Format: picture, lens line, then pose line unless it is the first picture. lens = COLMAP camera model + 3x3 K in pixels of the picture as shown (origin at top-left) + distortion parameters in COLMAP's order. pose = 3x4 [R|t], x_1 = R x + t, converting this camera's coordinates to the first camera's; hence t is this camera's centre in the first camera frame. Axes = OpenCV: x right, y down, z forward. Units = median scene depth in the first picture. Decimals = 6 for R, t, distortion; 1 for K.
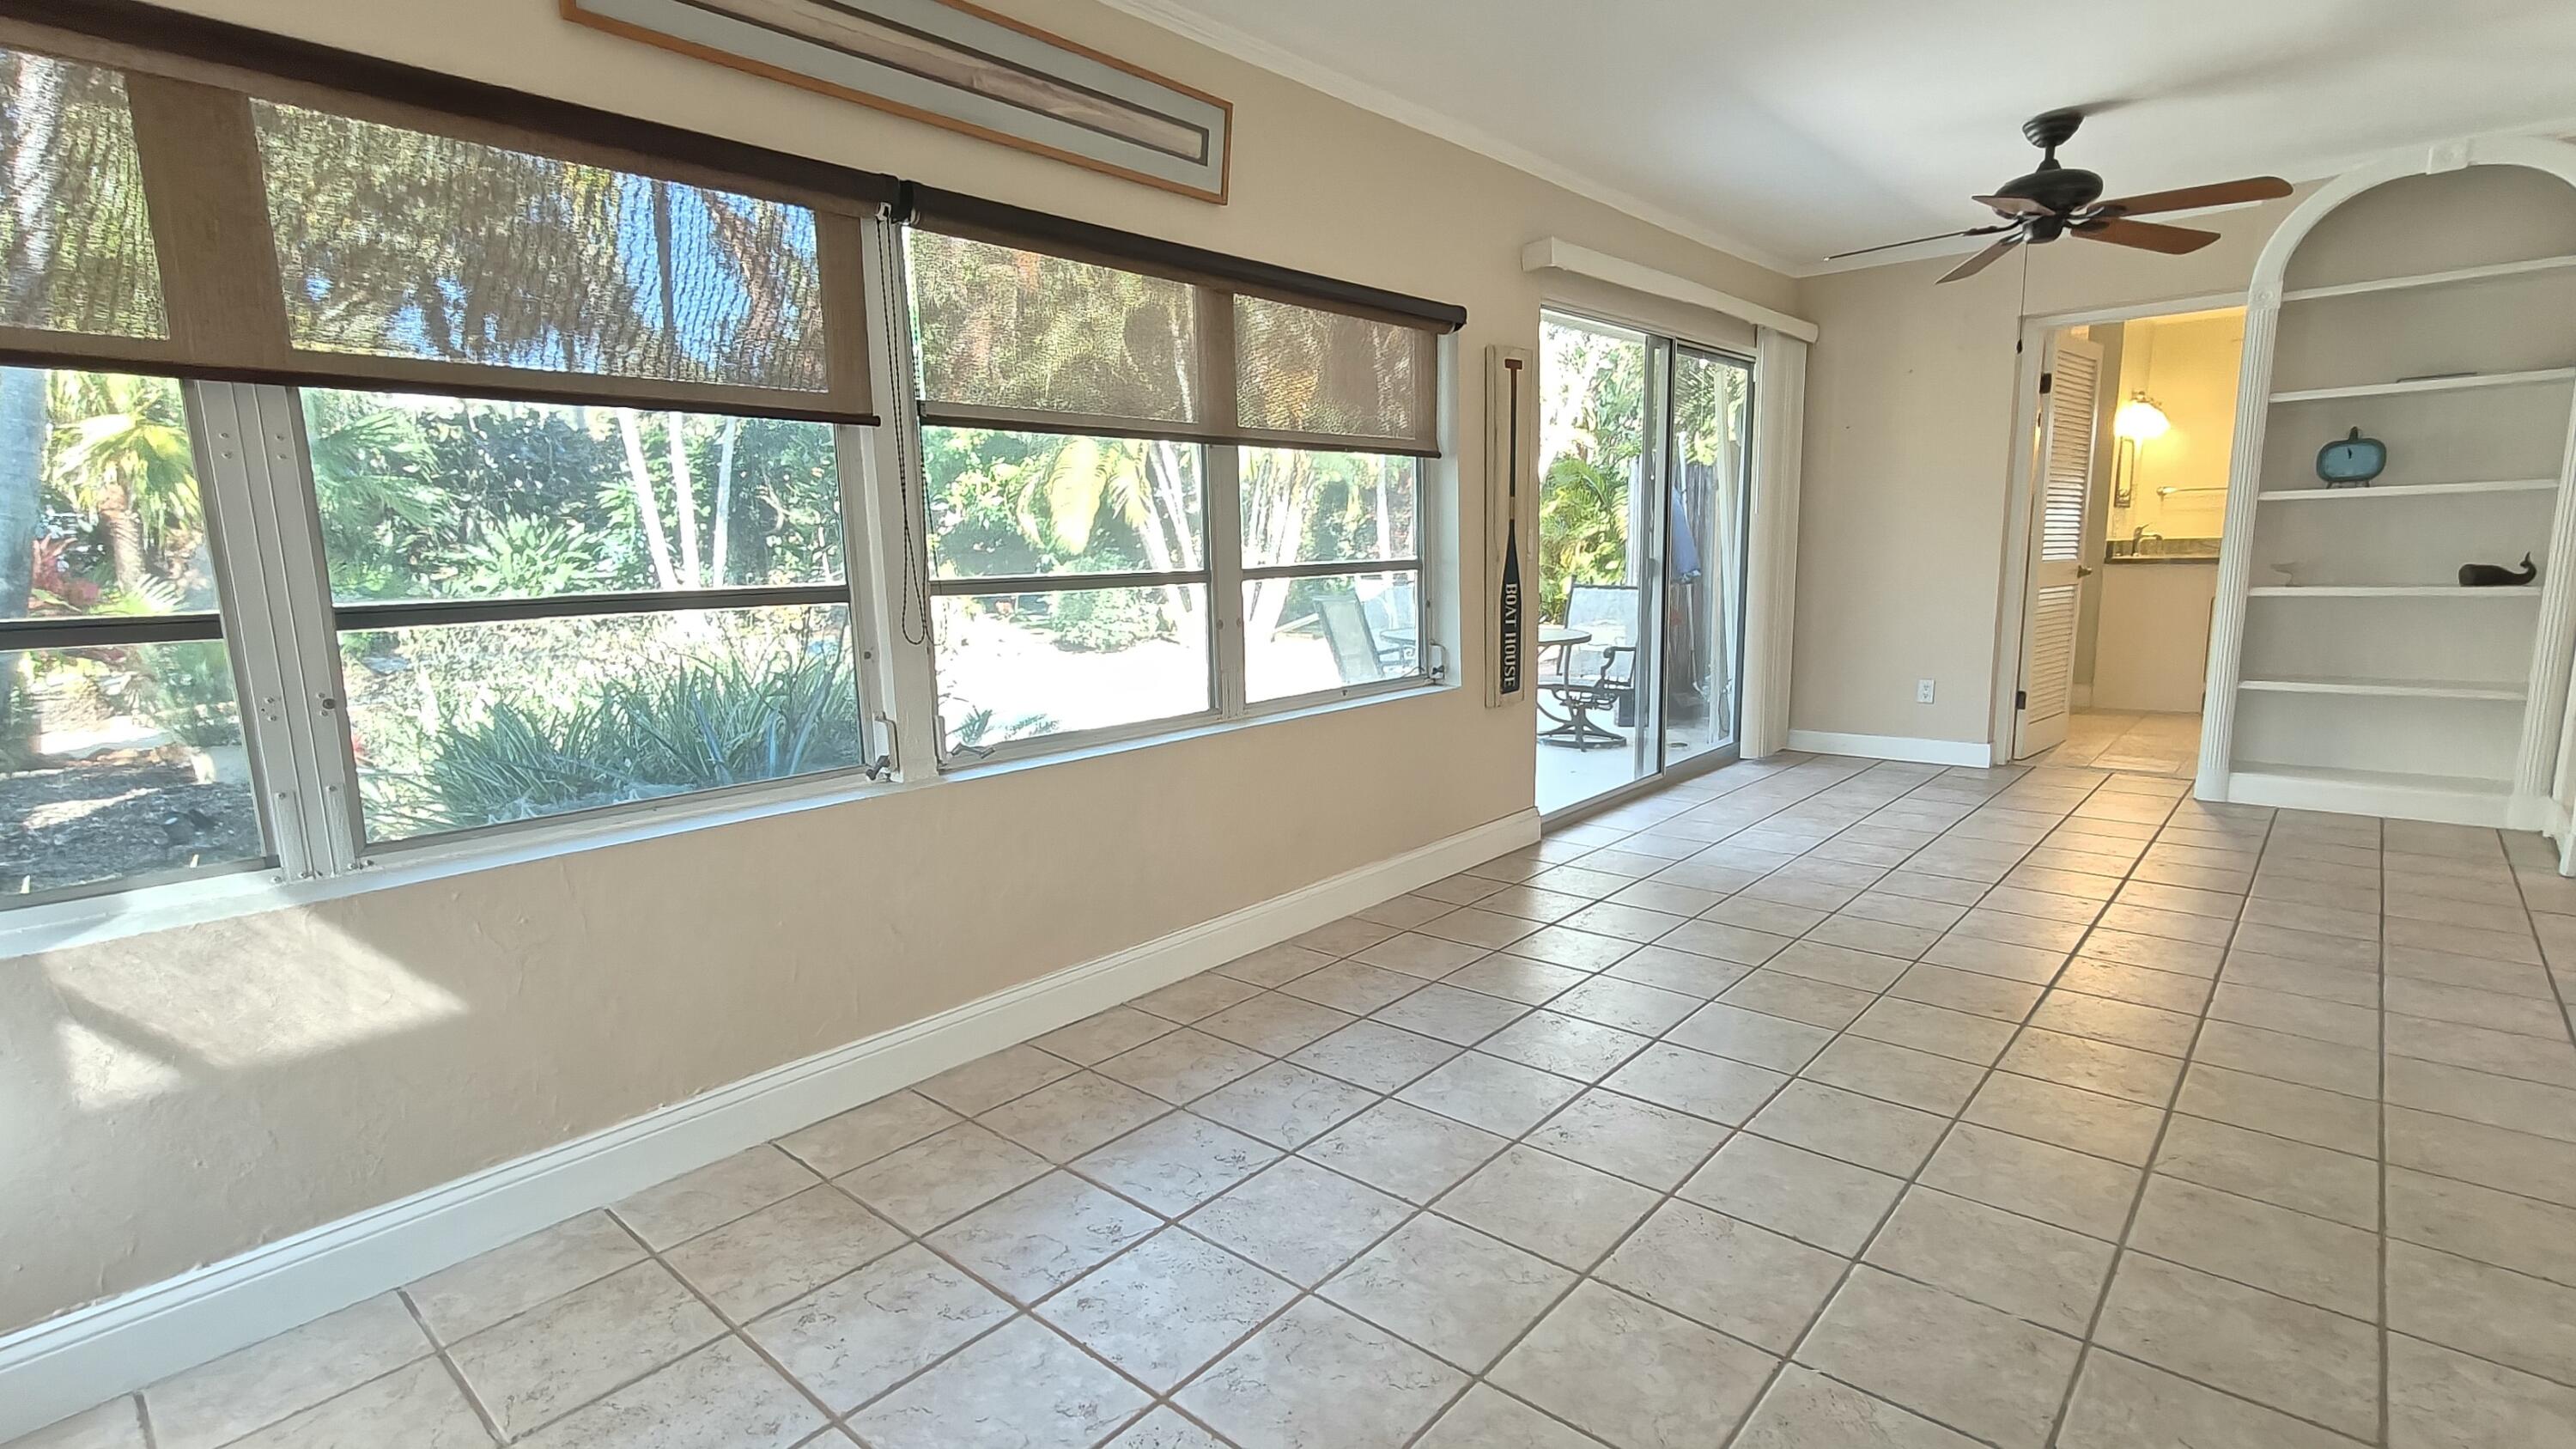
lens RADIAL K [[1196.8, 0, 1273.3], [0, 1196.8, 738.3], [0, 0, 1]] dist [0.001853, 0.001189]
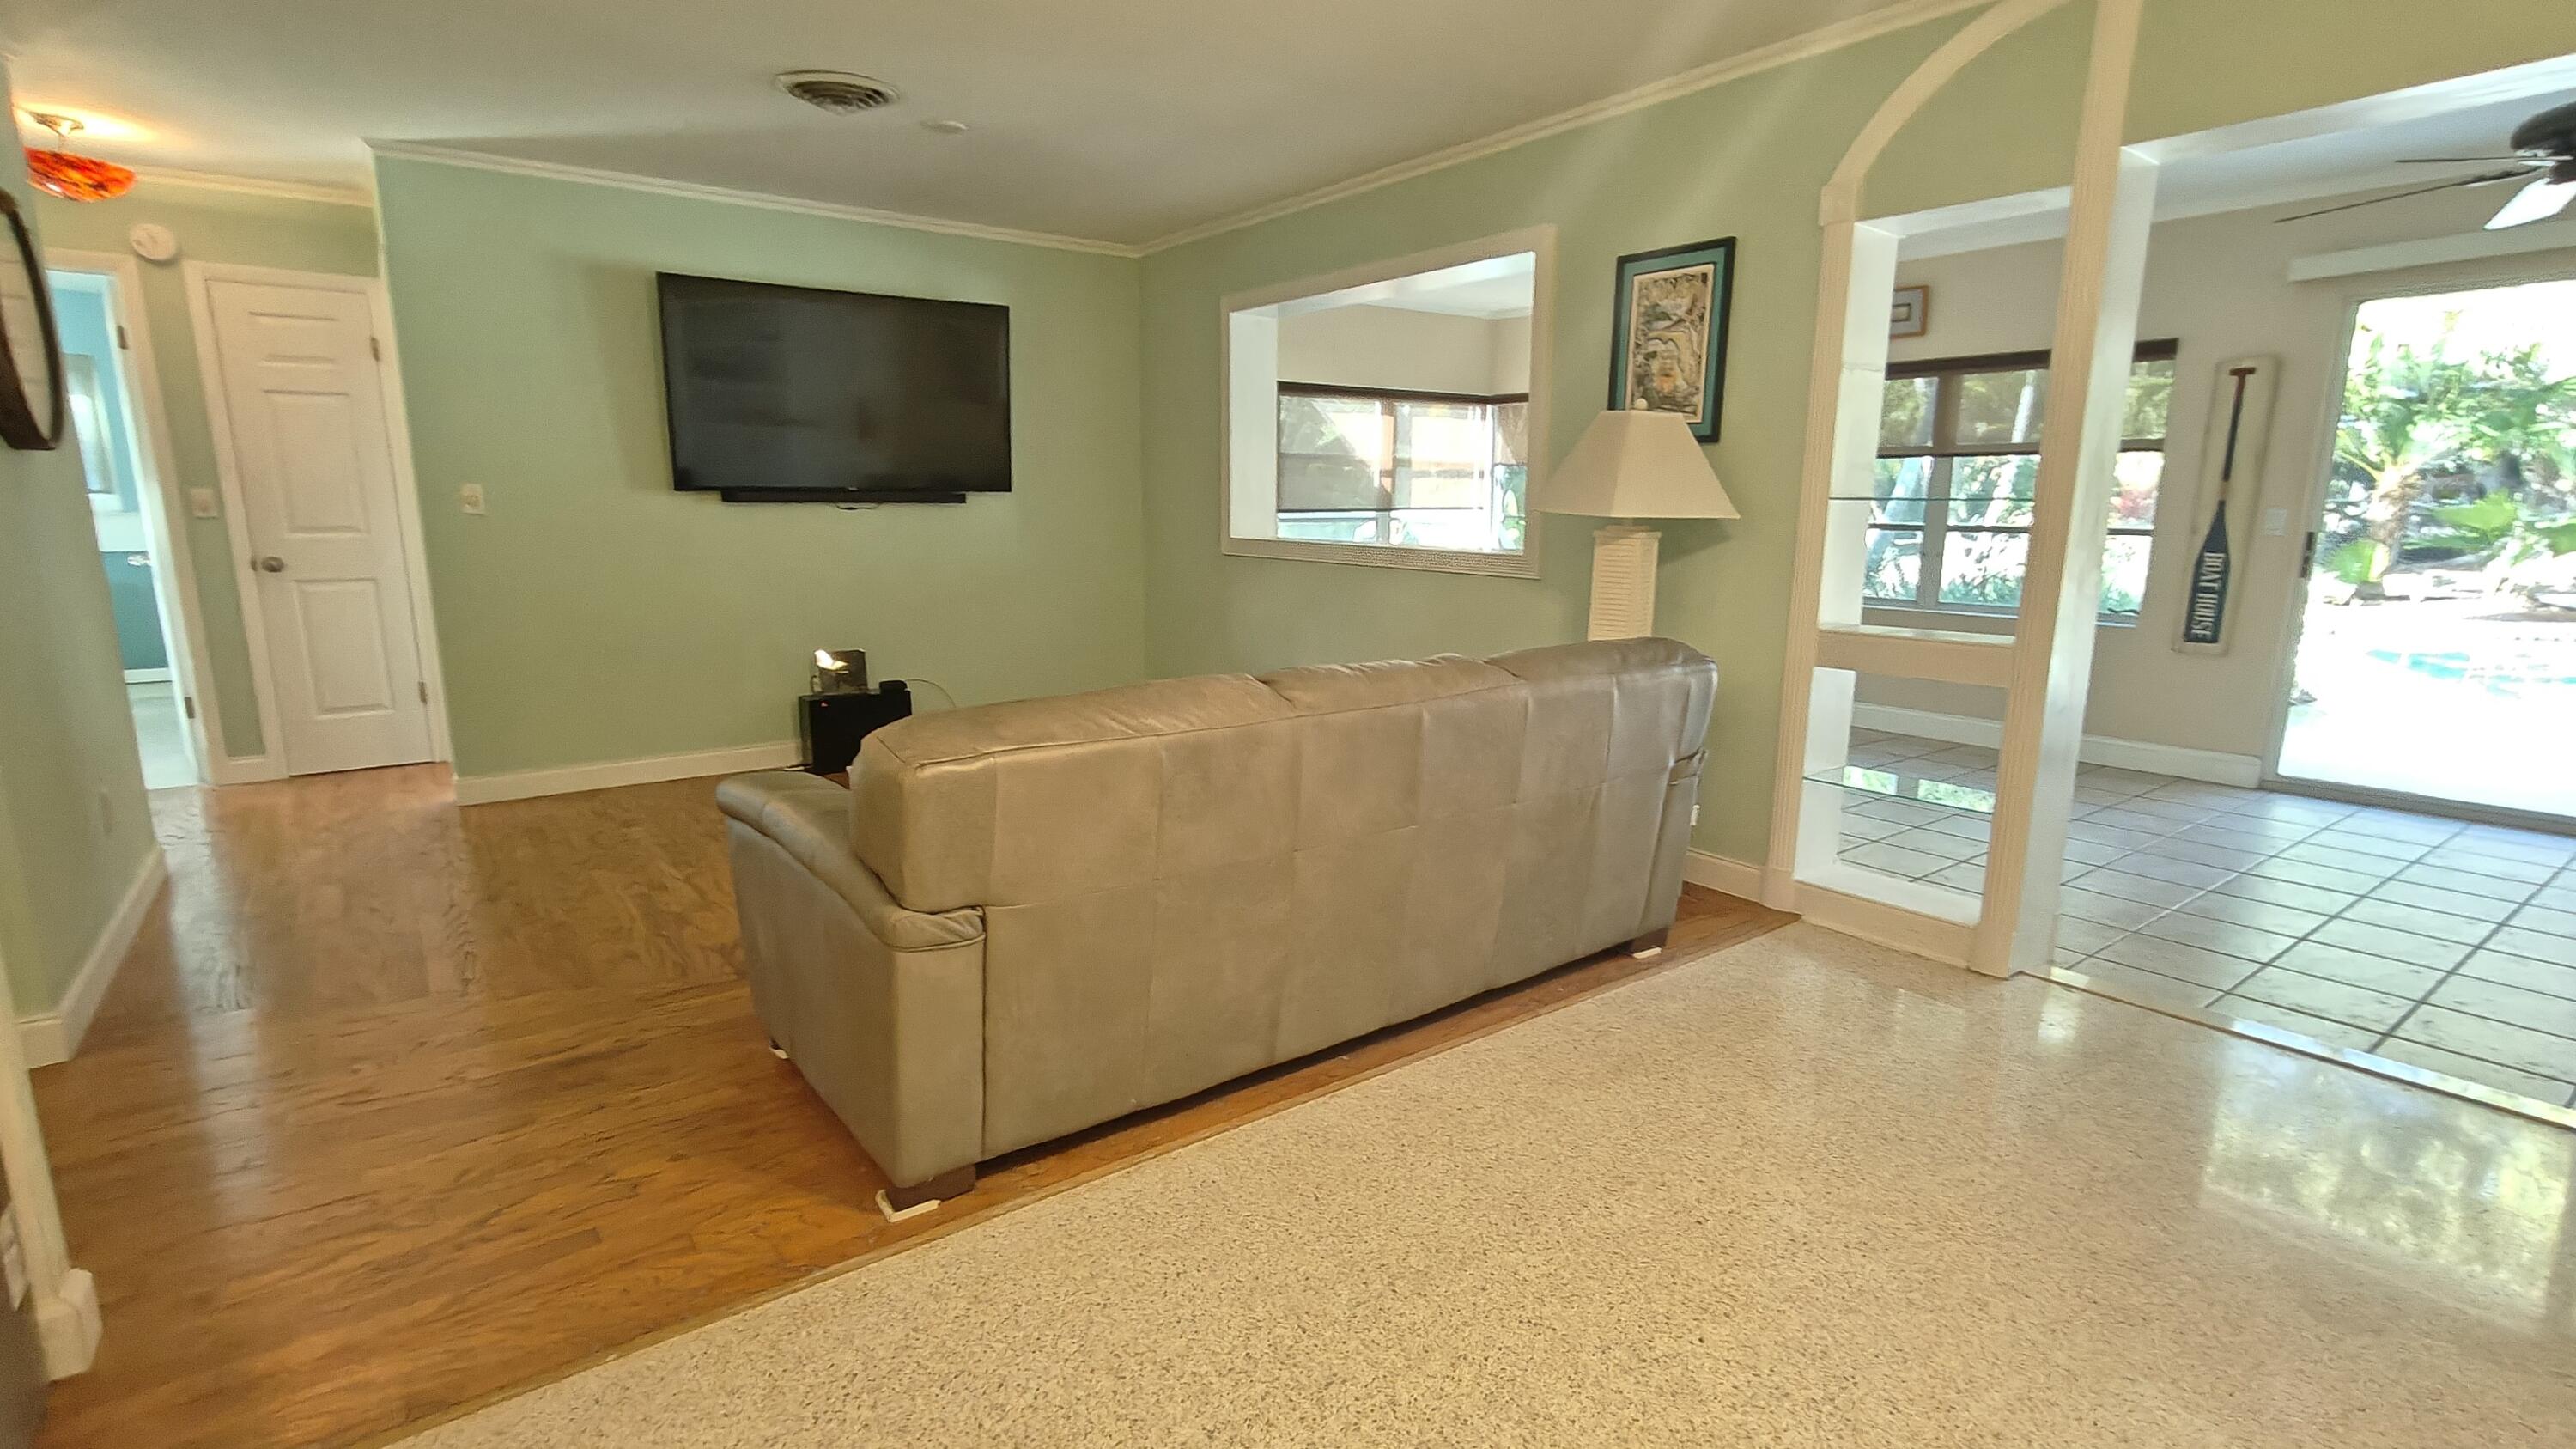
lens RADIAL K [[1196.8, 0, 1284.6], [0, 1196.8, 735.3], [0, 0, 1]] dist [0.001853, 0.001189]
pose [[-0.186176, 0.208312, -0.960179, 1.579650], [-0.166920, 0.956353, 0.239848, -0.086685], [0.968233, 0.204927, -0.143279, 0.297757]]
